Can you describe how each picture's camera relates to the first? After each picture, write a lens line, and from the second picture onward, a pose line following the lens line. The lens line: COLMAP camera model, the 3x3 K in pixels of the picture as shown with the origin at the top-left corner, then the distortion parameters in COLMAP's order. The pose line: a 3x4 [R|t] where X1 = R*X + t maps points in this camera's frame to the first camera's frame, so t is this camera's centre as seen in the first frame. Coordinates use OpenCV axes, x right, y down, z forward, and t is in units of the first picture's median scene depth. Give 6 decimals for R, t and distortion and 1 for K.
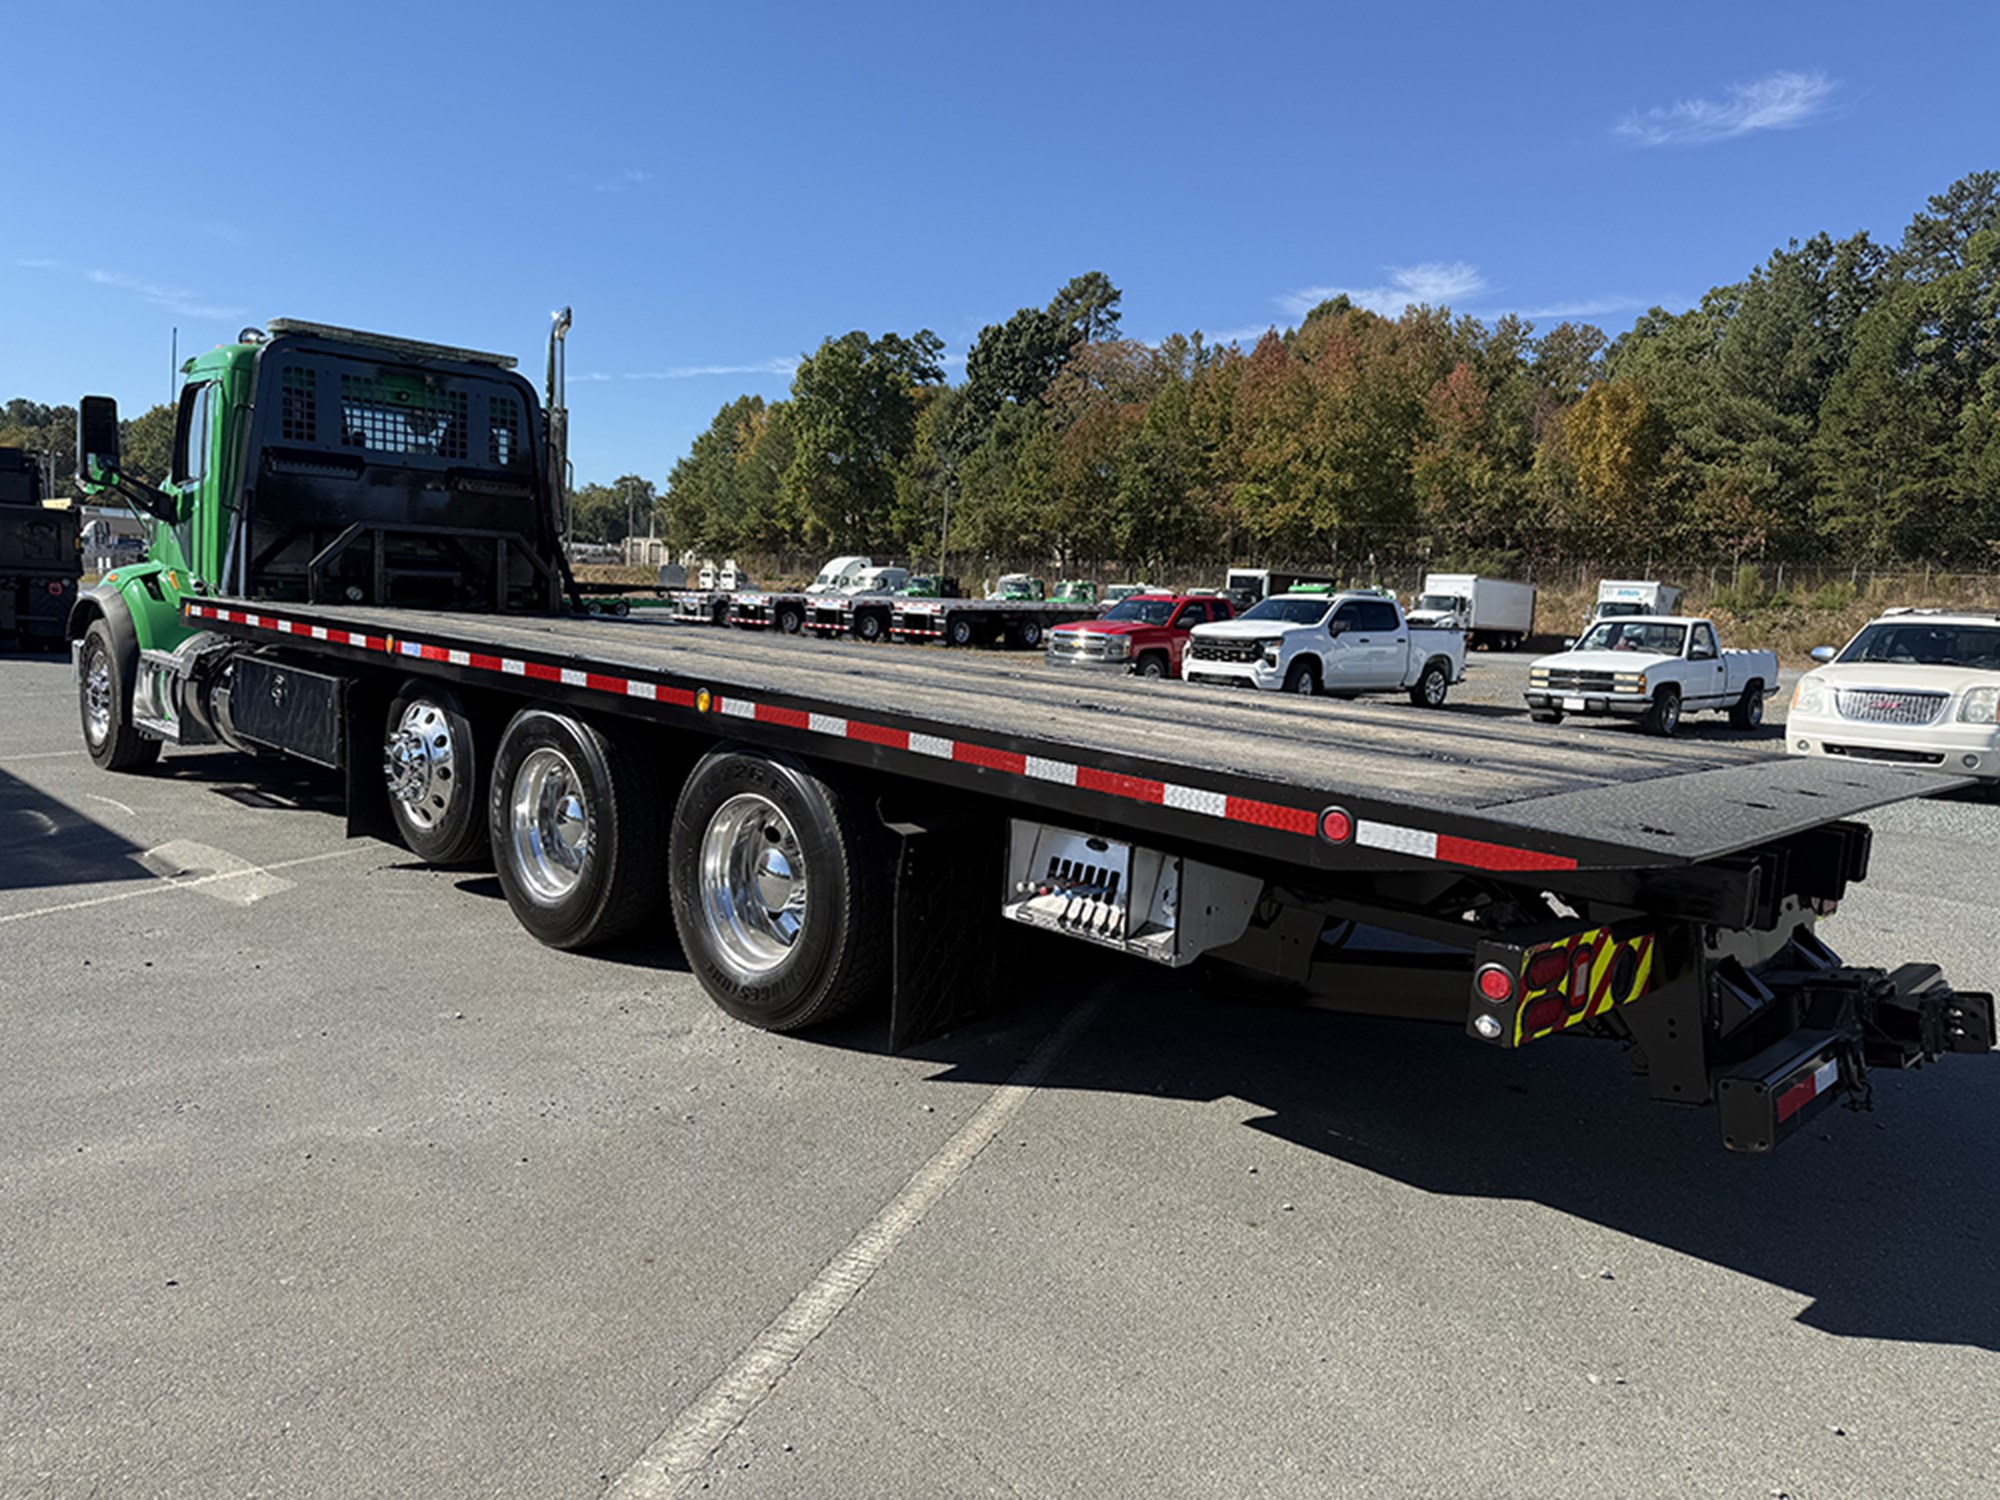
lens RADIAL K [[1357.2, 0, 1004.2], [0, 1357.2, 776.6], [0, 0, 1]] dist [0.092407, -0.148725]
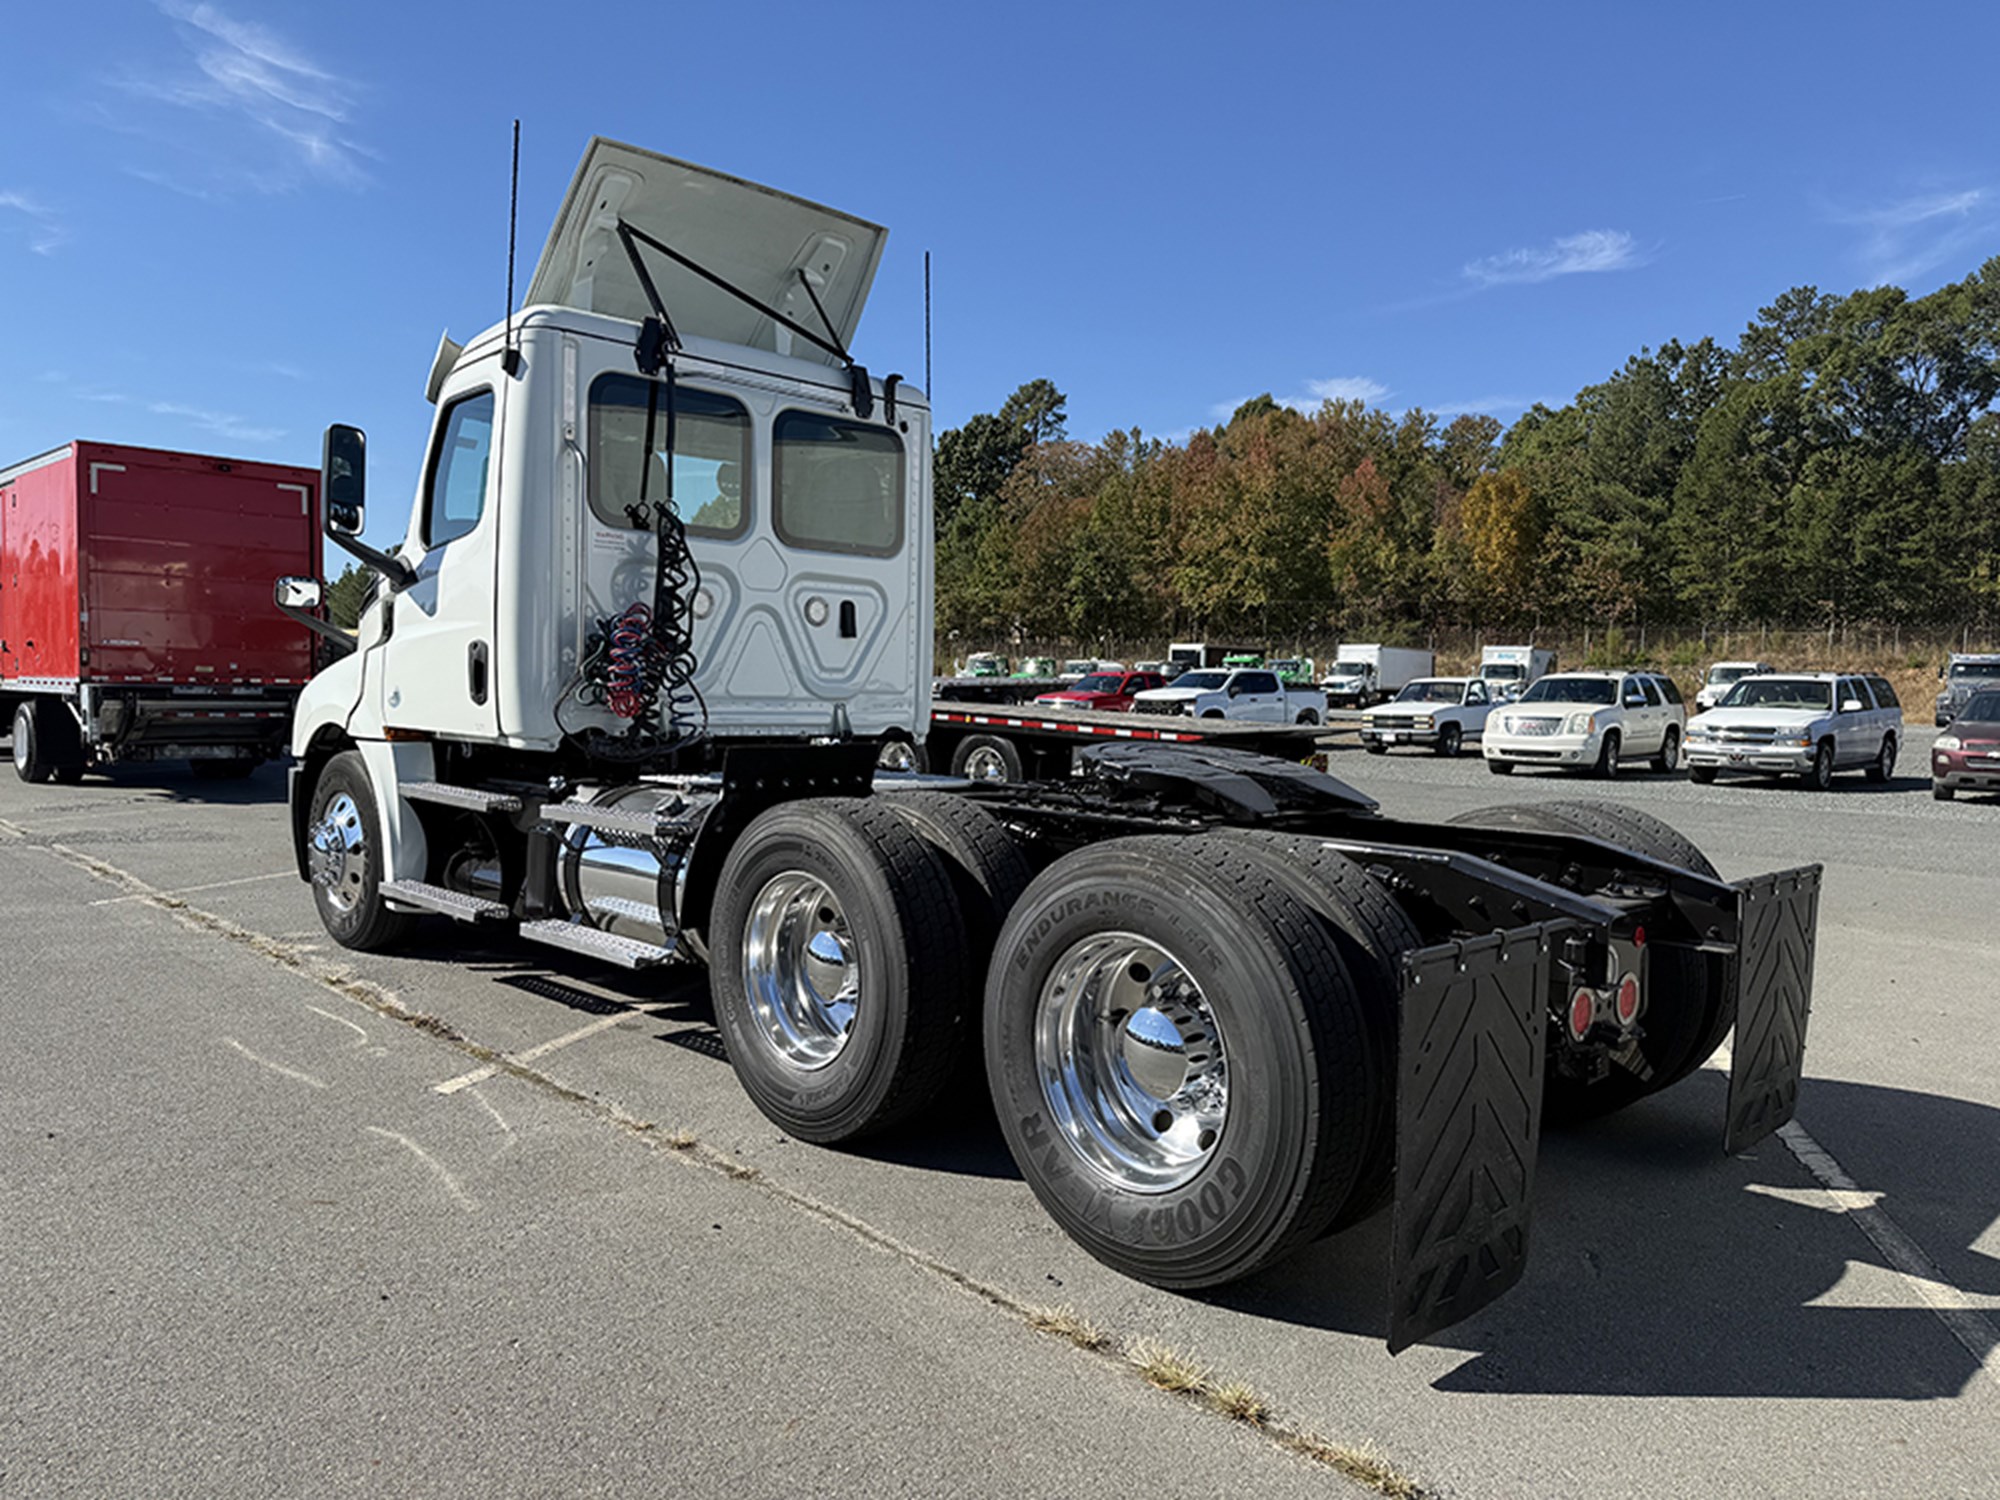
lens RADIAL K [[1379.9, 0, 1000.0], [0, 1379.9, 750.0], [0, 0, 1]] dist [0.116672, -0.159487]
pose [[0.999054, -0.030829, 0.030673, -0.015574], [0.033023, 0.996724, -0.073823, 0.015892], [-0.028297, 0.074766, 0.996800, -0.135850]]
